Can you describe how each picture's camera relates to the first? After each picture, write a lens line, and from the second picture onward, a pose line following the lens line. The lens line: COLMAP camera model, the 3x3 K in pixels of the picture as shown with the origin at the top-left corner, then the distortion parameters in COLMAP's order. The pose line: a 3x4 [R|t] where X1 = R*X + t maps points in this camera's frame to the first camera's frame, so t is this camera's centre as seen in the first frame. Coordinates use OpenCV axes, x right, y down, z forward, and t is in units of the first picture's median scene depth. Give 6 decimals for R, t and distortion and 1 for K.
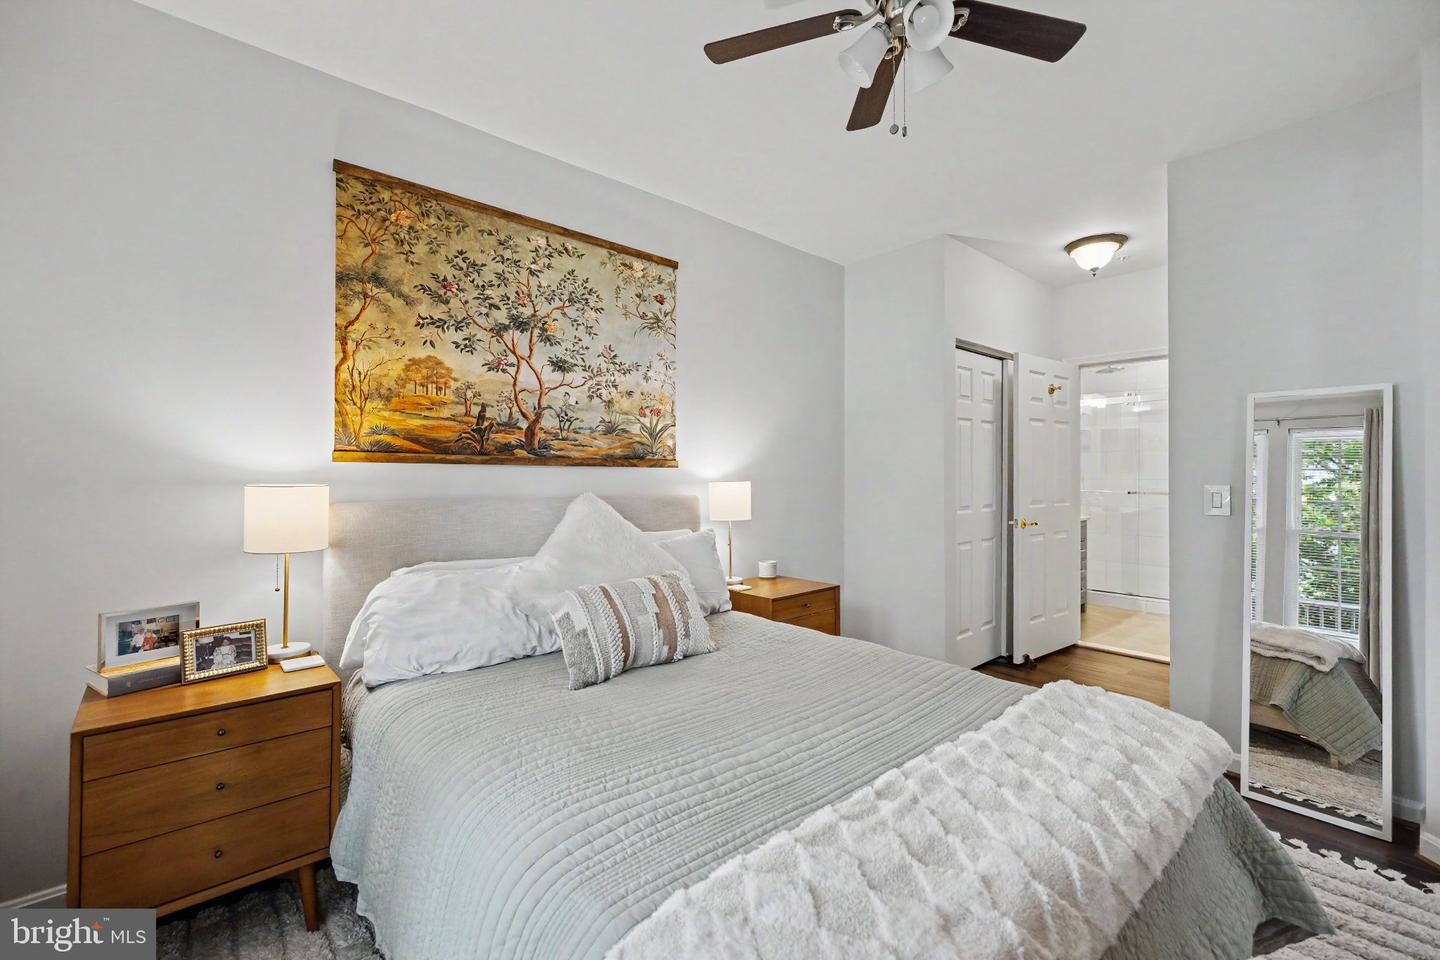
lens RADIAL K [[610.1, 0, 721.6], [0, 610.1, 474.8], [0, 0, 1]] dist [0.000450, 0.000325]
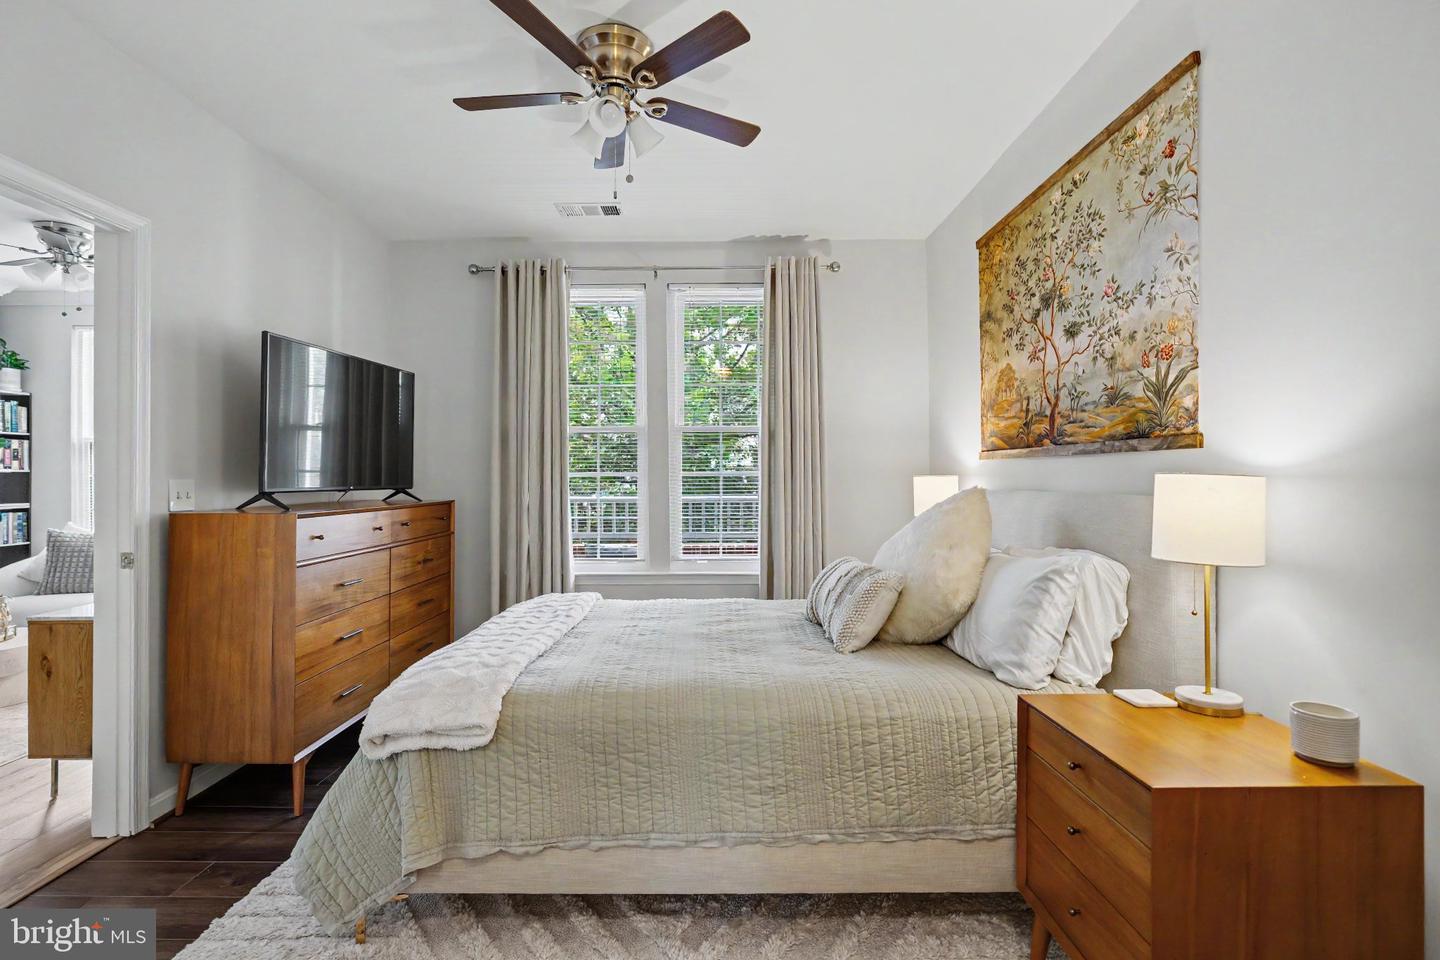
lens RADIAL K [[689.4, 0, 720.0], [0, 689.4, 480.0], [0, 0, 1]] dist [-0.018428, -0.000062]
pose [[-0.656952, 0.004226, -0.753921, 0.726220], [0.004301, 0.999989, 0.001857, 0.014913], [0.753921, -0.002023, -0.656962, 1.238931]]
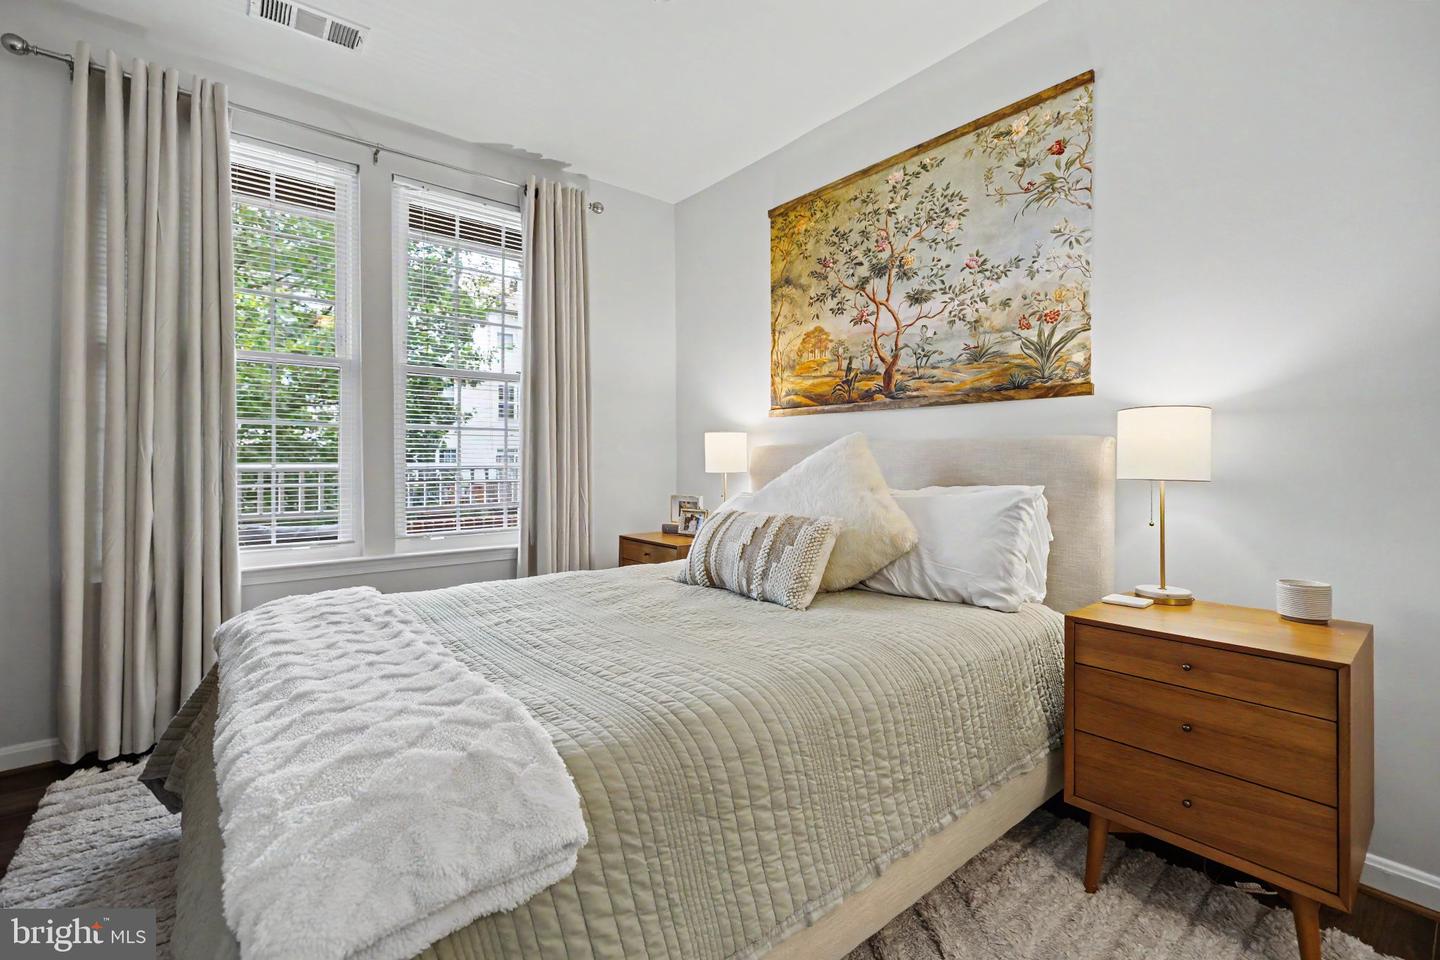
lens RADIAL K [[626.6, 0, 722.1], [0, 626.6, 463.4], [0, 0, 1]] dist [-0.000900, -0.000197]
pose [[-0.034896, 0.002666, -0.999387, 0.682538], [0.001870, 0.999995, 0.002603, 0.066324], [0.999389, -0.001778, -0.034900, 0.735330]]
